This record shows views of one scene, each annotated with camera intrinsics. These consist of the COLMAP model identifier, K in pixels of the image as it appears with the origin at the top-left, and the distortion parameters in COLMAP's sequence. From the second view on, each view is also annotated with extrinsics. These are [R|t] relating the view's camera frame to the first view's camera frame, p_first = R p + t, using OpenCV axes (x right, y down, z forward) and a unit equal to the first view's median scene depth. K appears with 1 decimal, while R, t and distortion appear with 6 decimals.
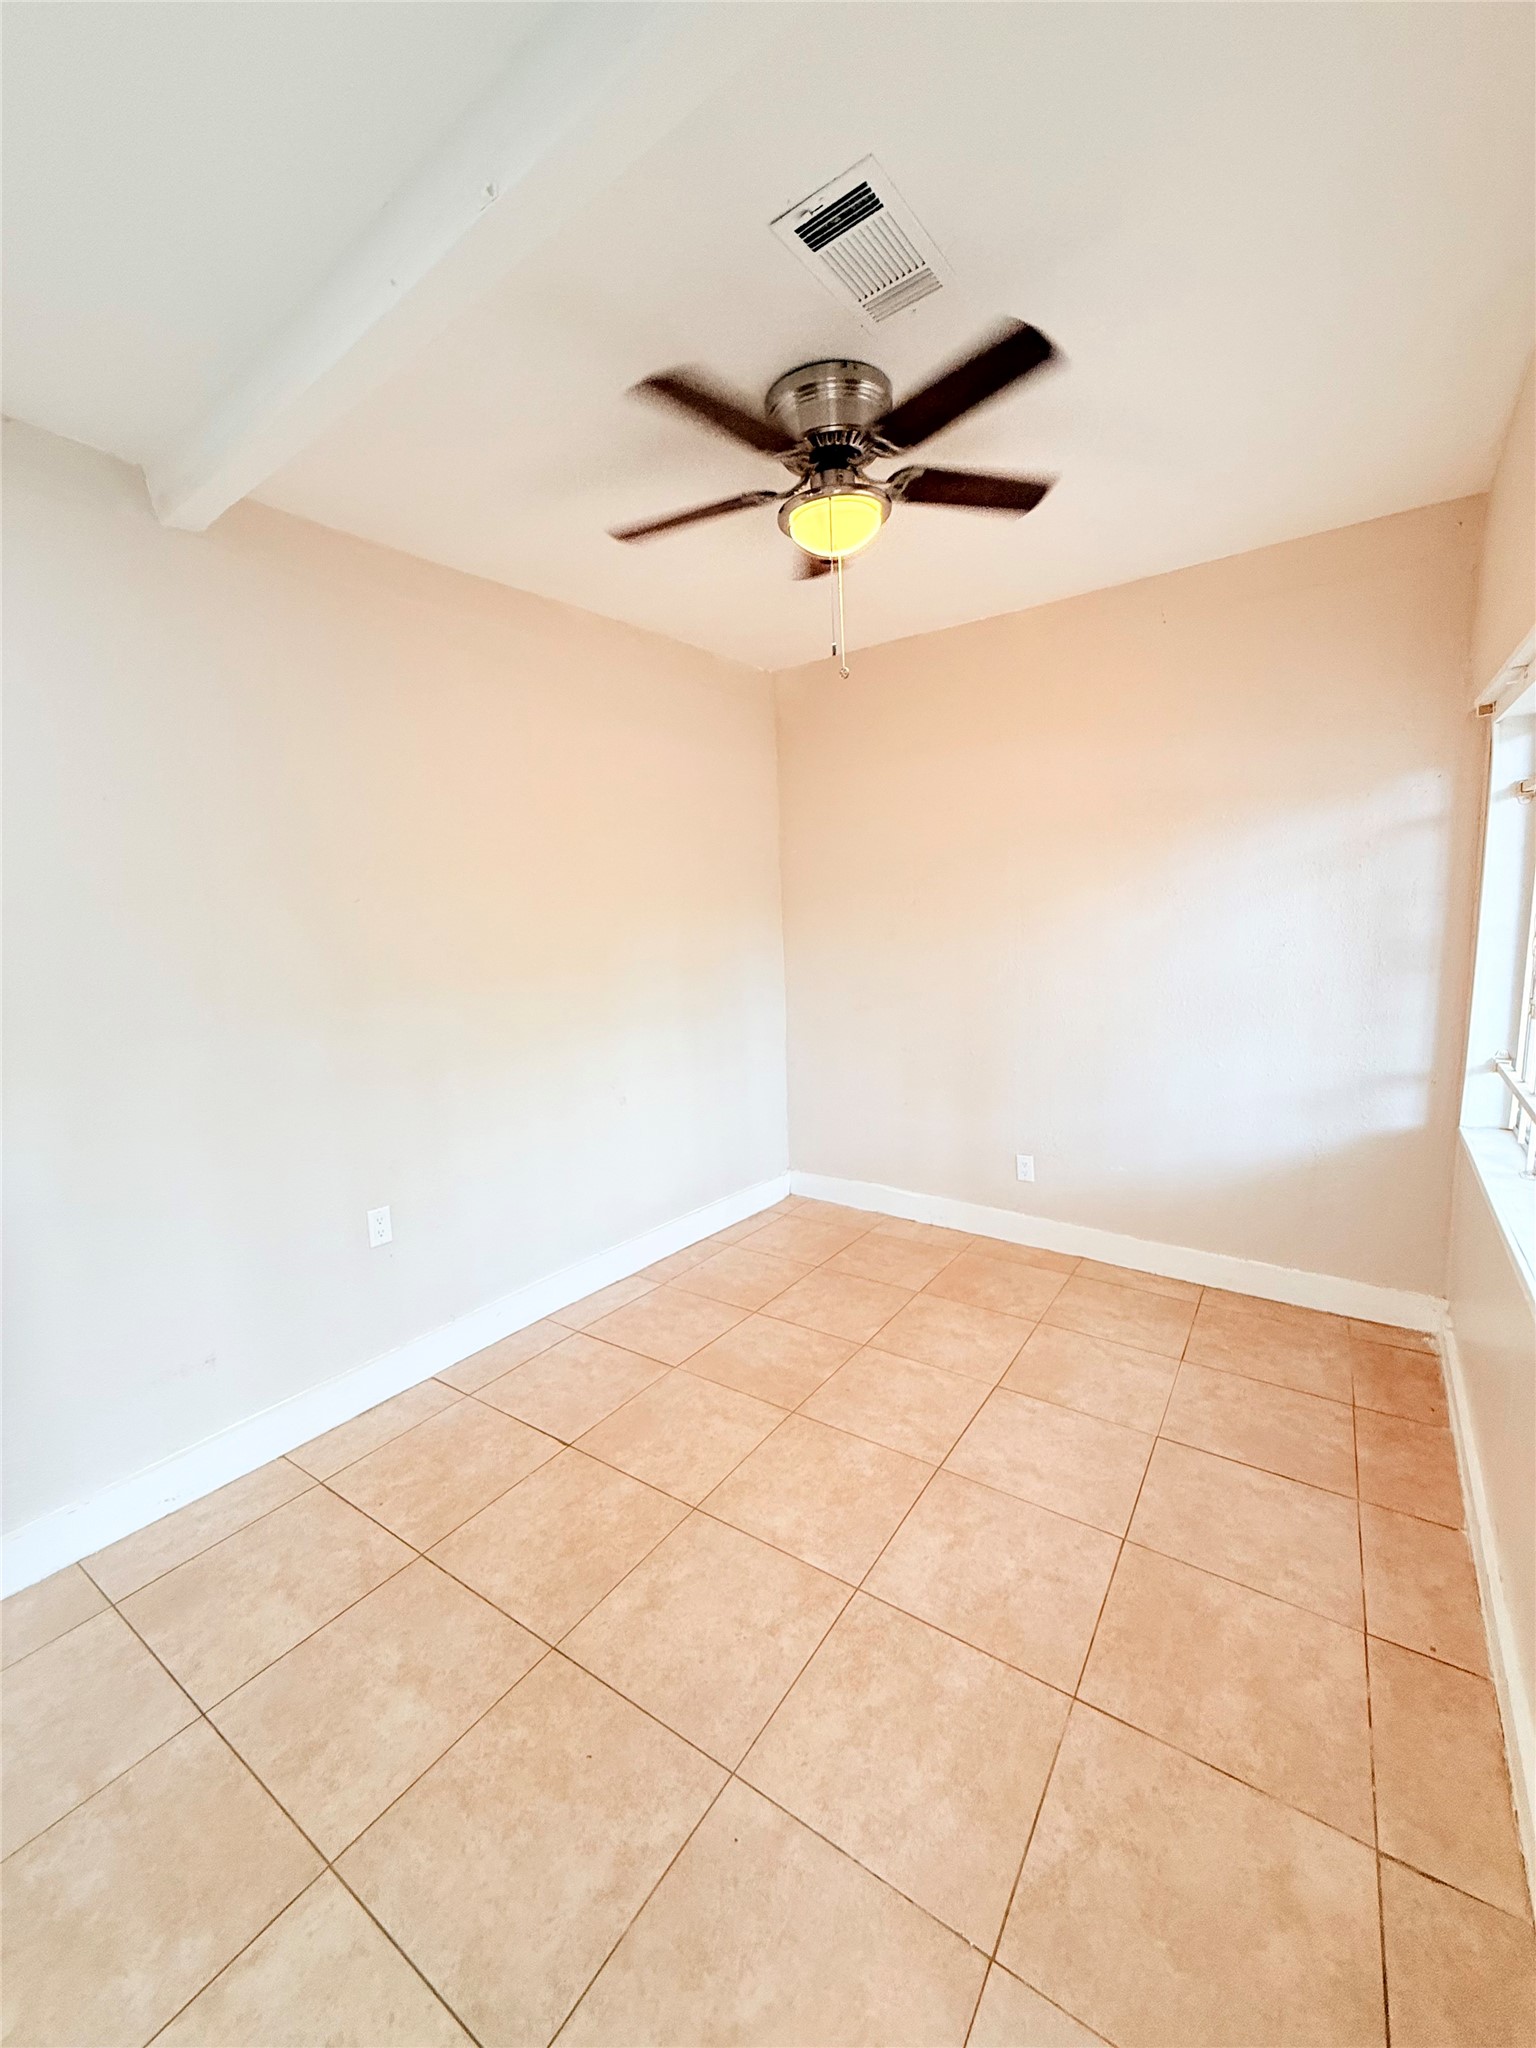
lens RADIAL K [[808.8, 0, 766.8], [0, 808.8, 1024.5], [0, 0, 1]] dist [-0.001708, 0.000986]
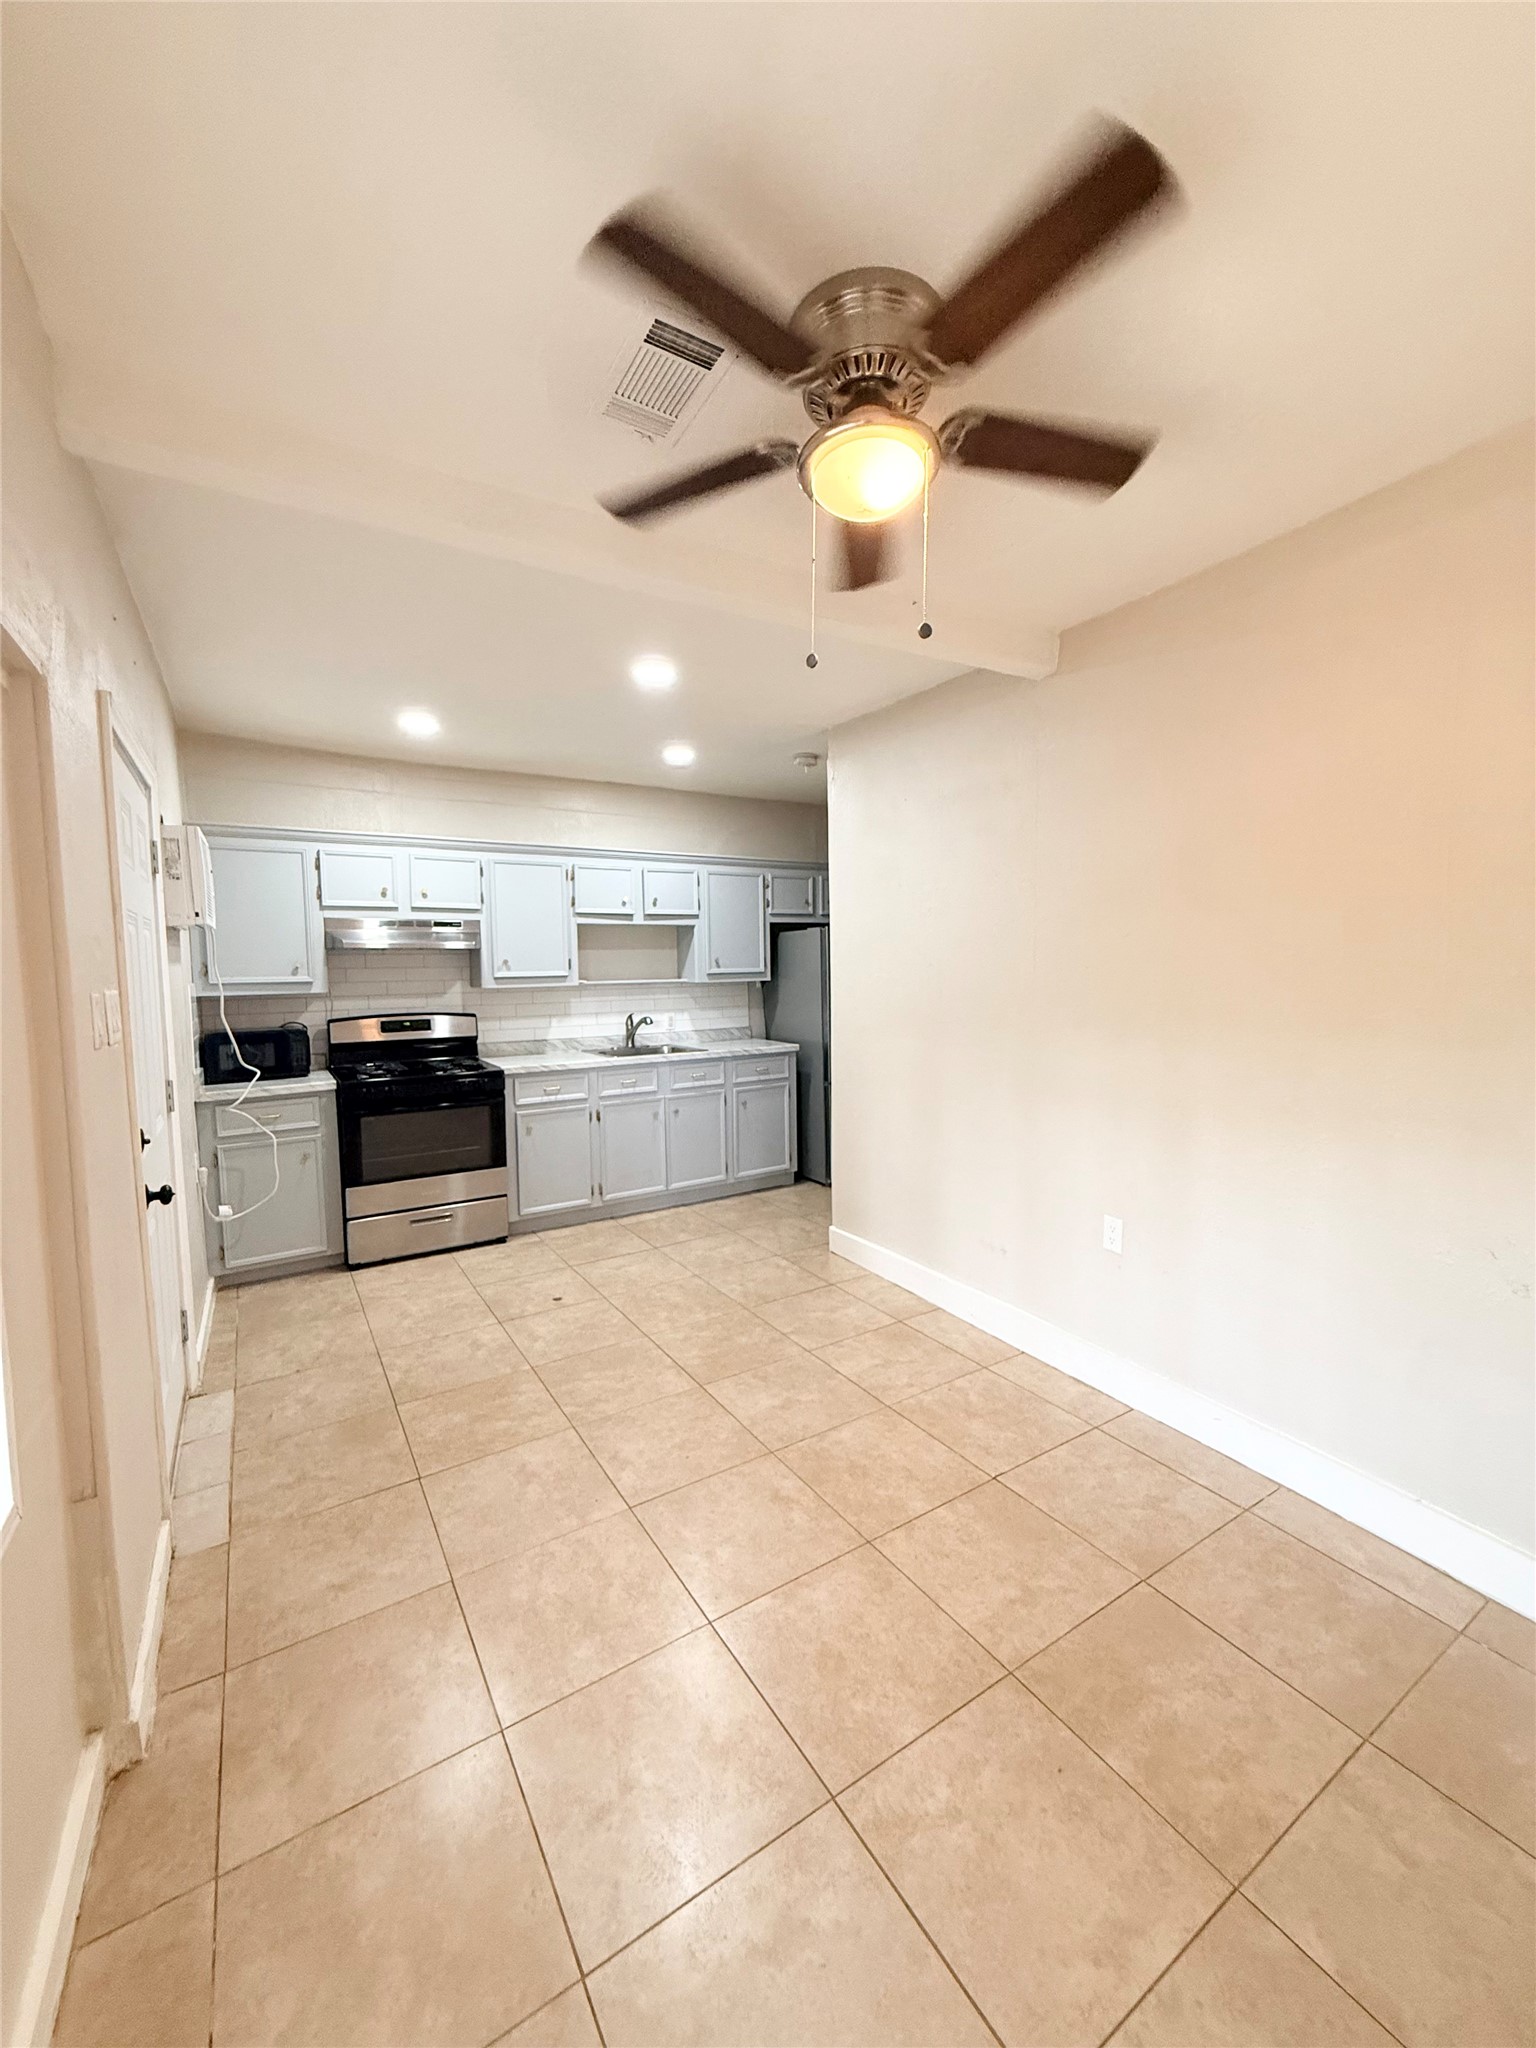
lens RADIAL K [[808.8, 0, 766.5], [0, 808.8, 1022.4], [0, 0, 1]] dist [-0.001708, 0.000986]
pose [[-0.394231, 0.102352, -0.913294, 0.922544], [-0.106235, 0.982041, 0.155913, -0.205903], [0.912851, 0.158490, -0.376278, 1.310339]]
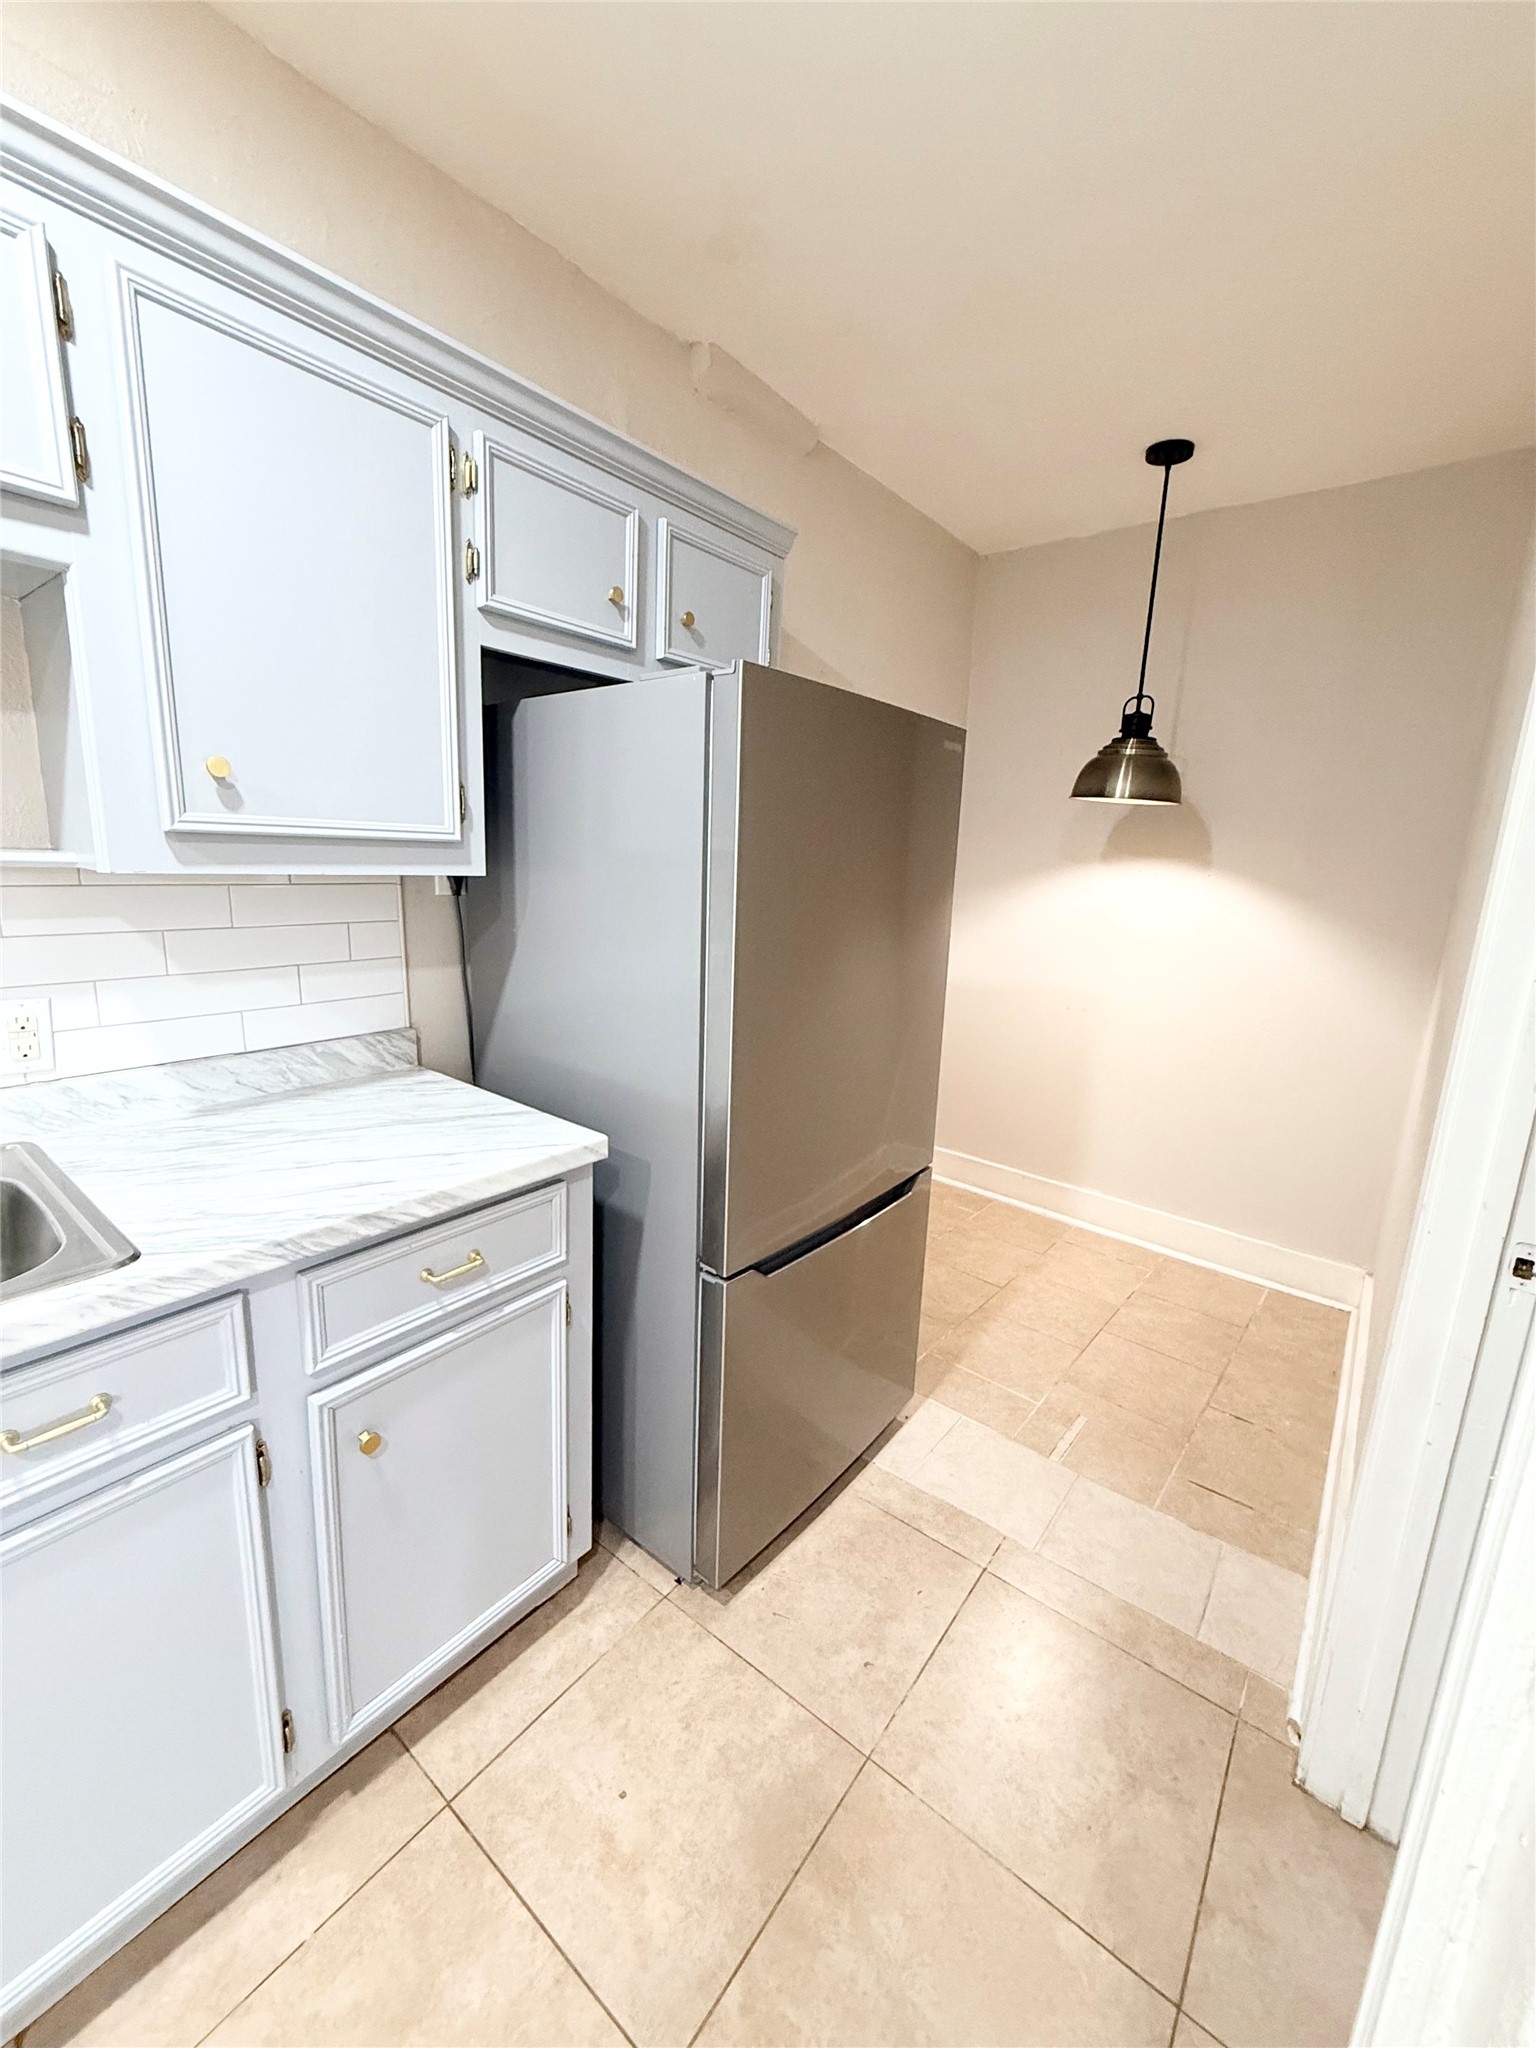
lens RADIAL K [[808.8, 0, 766.4], [0, 808.8, 1021.0], [0, 0, 1]] dist [-0.001708, 0.000986]
pose [[-0.062750, 0.229383, -0.971312, -1.083270], [-0.185822, 0.953526, 0.237187, 0.007760], [0.980578, 0.195375, -0.017210, 0.469406]]
